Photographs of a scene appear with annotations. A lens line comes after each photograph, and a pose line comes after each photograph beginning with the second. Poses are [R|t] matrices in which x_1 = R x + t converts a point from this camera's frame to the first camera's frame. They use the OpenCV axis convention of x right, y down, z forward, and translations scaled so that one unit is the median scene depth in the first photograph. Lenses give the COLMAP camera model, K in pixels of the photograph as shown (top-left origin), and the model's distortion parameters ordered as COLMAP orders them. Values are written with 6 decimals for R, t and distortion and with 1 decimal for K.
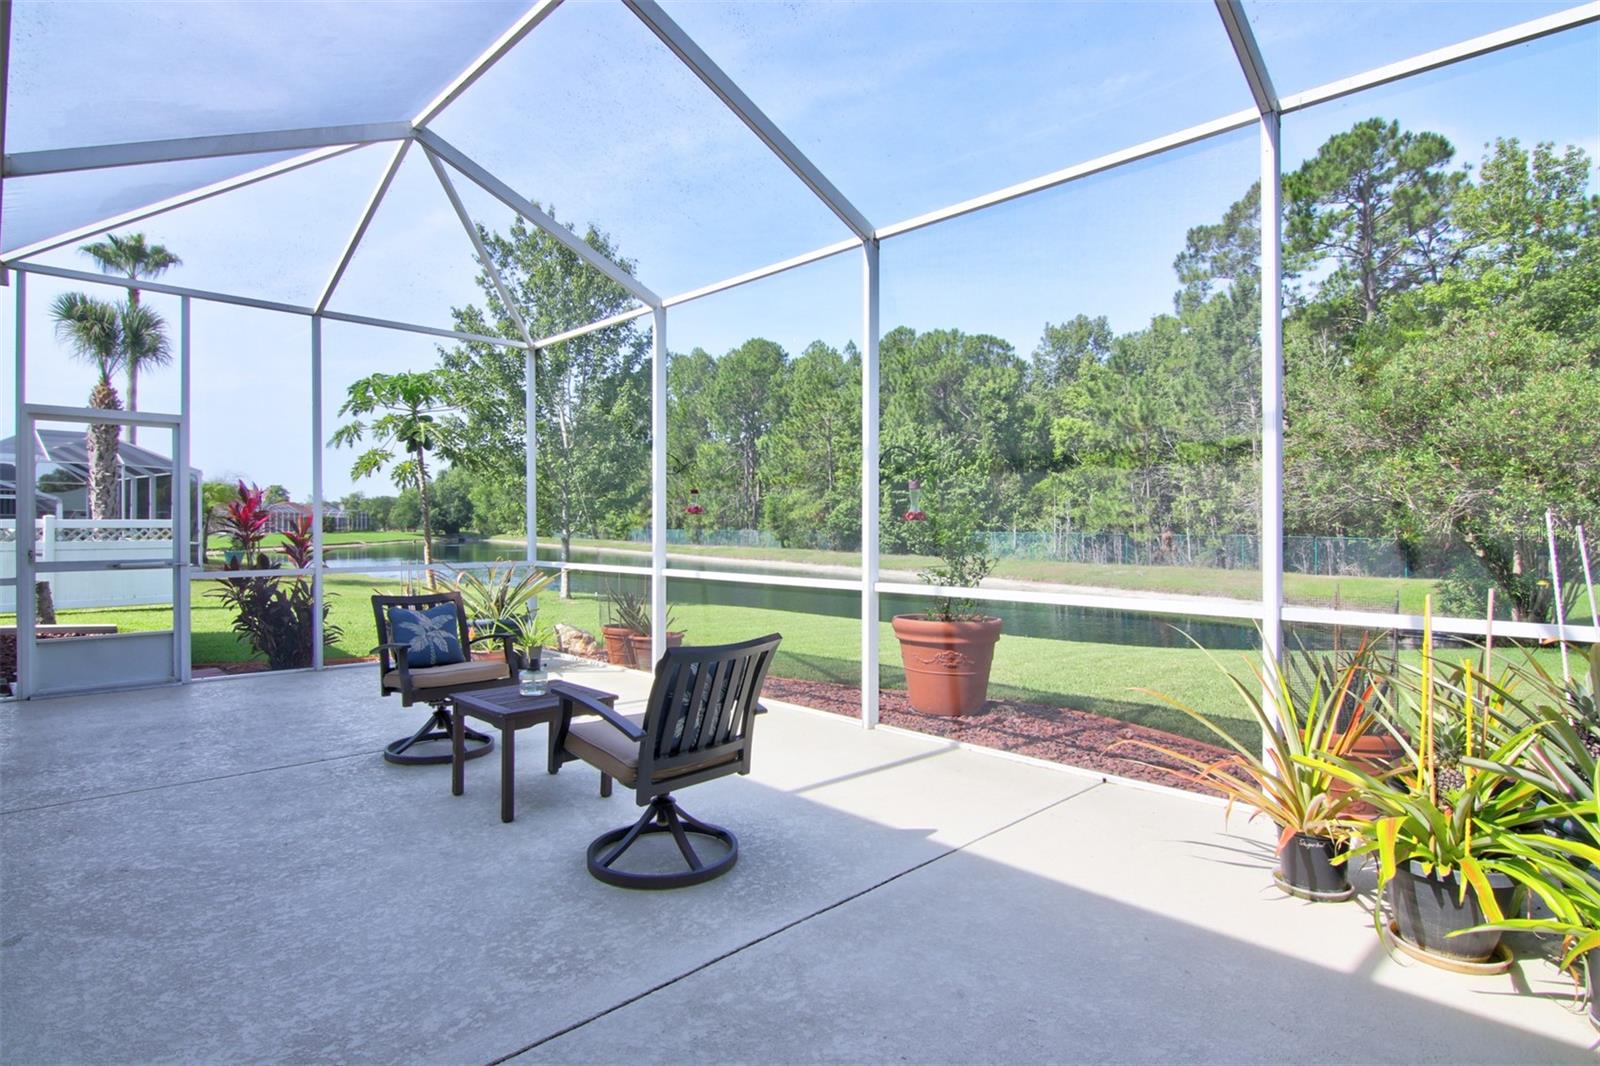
lens RADIAL K [[813.5, 0, 791.1], [0, 813.5, 526.2], [0, 0, 1]] dist [-0.005724, -0.010200]
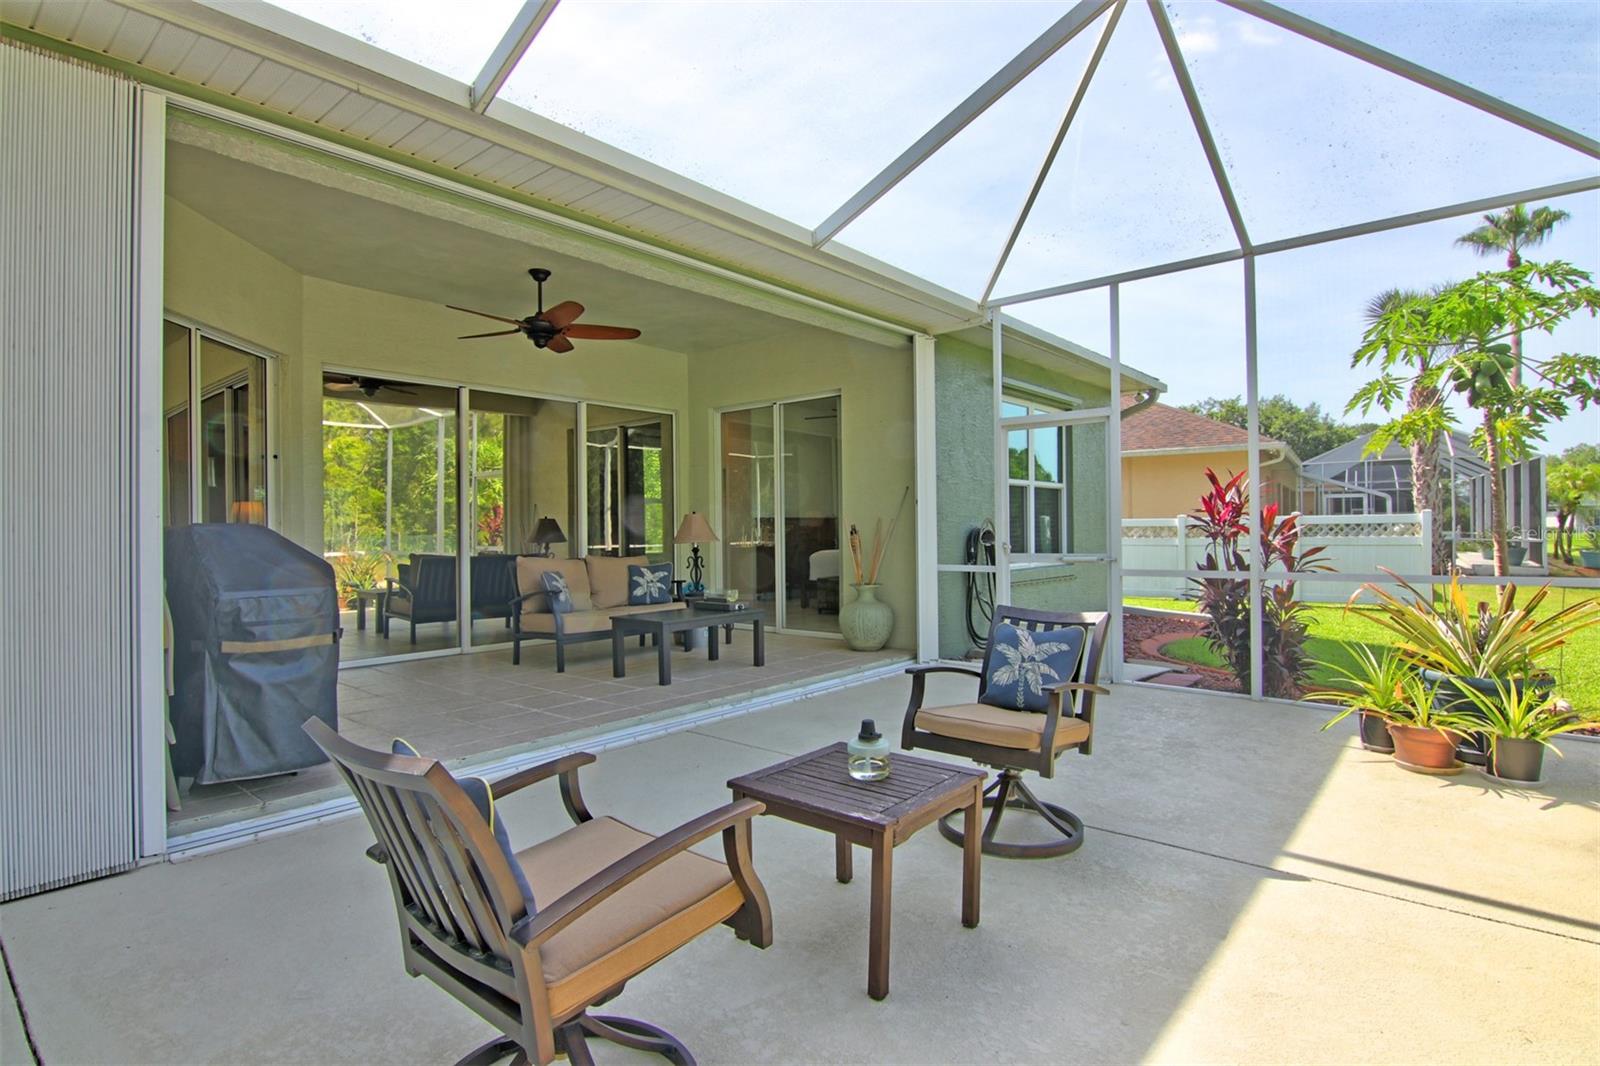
lens RADIAL K [[813.5, 0, 791.1], [0, 813.5, 526.2], [0, 0, 1]] dist [-0.005724, -0.010200]
pose [[0.074756, -0.007974, -0.997170, 0.070084], [0.012318, 0.999899, -0.007073, 0.003107], [0.997126, -0.011754, 0.074847, 0.196836]]
